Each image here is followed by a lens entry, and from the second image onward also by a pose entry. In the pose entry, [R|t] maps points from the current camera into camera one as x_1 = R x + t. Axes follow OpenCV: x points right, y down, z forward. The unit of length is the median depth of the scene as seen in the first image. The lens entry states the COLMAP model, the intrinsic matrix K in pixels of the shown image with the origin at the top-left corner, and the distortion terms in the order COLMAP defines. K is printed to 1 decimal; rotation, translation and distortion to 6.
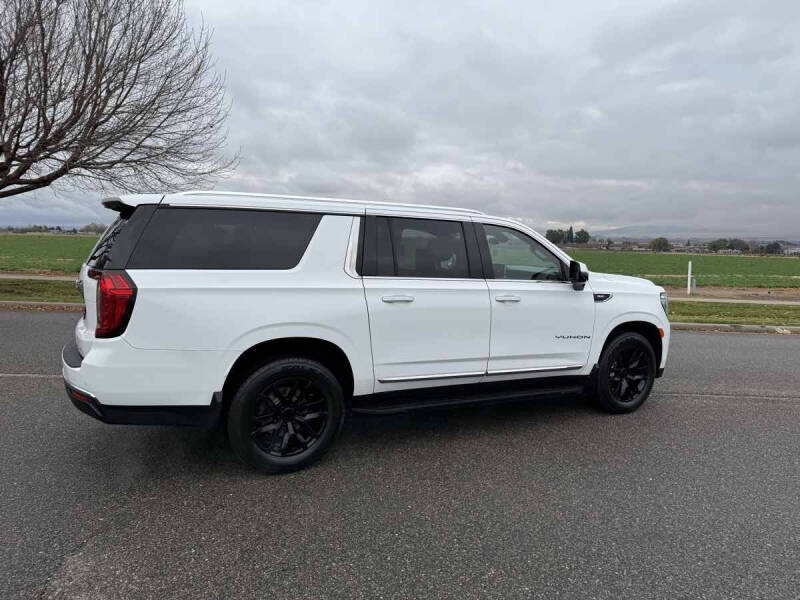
lens RADIAL K [[554.6, 0, 403.8], [0, 554.6, 299.8], [0, 0, 1]] dist [0.076512, -0.104464]
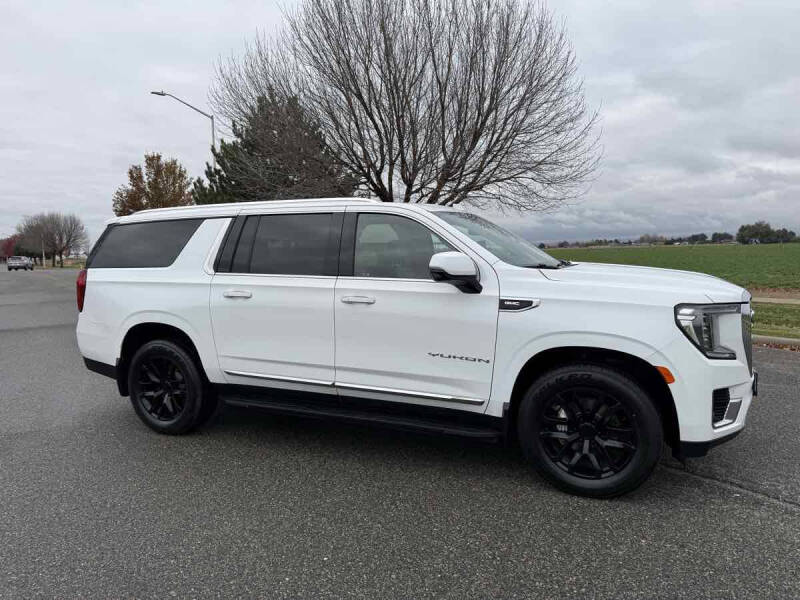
lens RADIAL K [[554.6, 0, 403.8], [0, 554.6, 299.8], [0, 0, 1]] dist [0.076512, -0.104464]
pose [[0.616816, 0.029606, -0.786550, 0.902787], [-0.041742, 0.999117, 0.004873, -0.009253], [0.786000, 0.029826, 0.617507, 0.550438]]
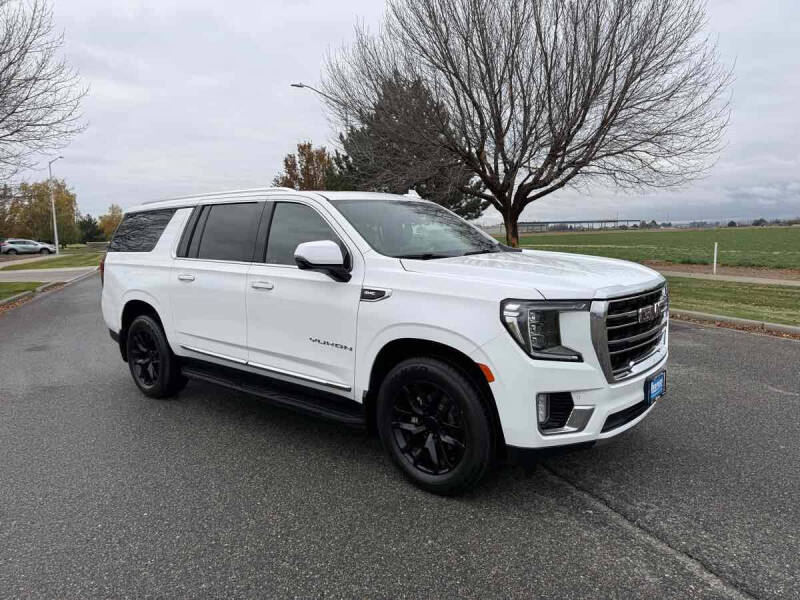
lens RADIAL K [[552.4, 0, 403.9], [0, 552.4, 302.0], [0, 0, 1]] dist [0.117606, -0.184072]
pose [[0.372939, 0.076819, -0.924670, 1.116830], [-0.060545, 0.996458, 0.058363, -0.041651], [0.925878, 0.034218, 0.376269, 0.893635]]
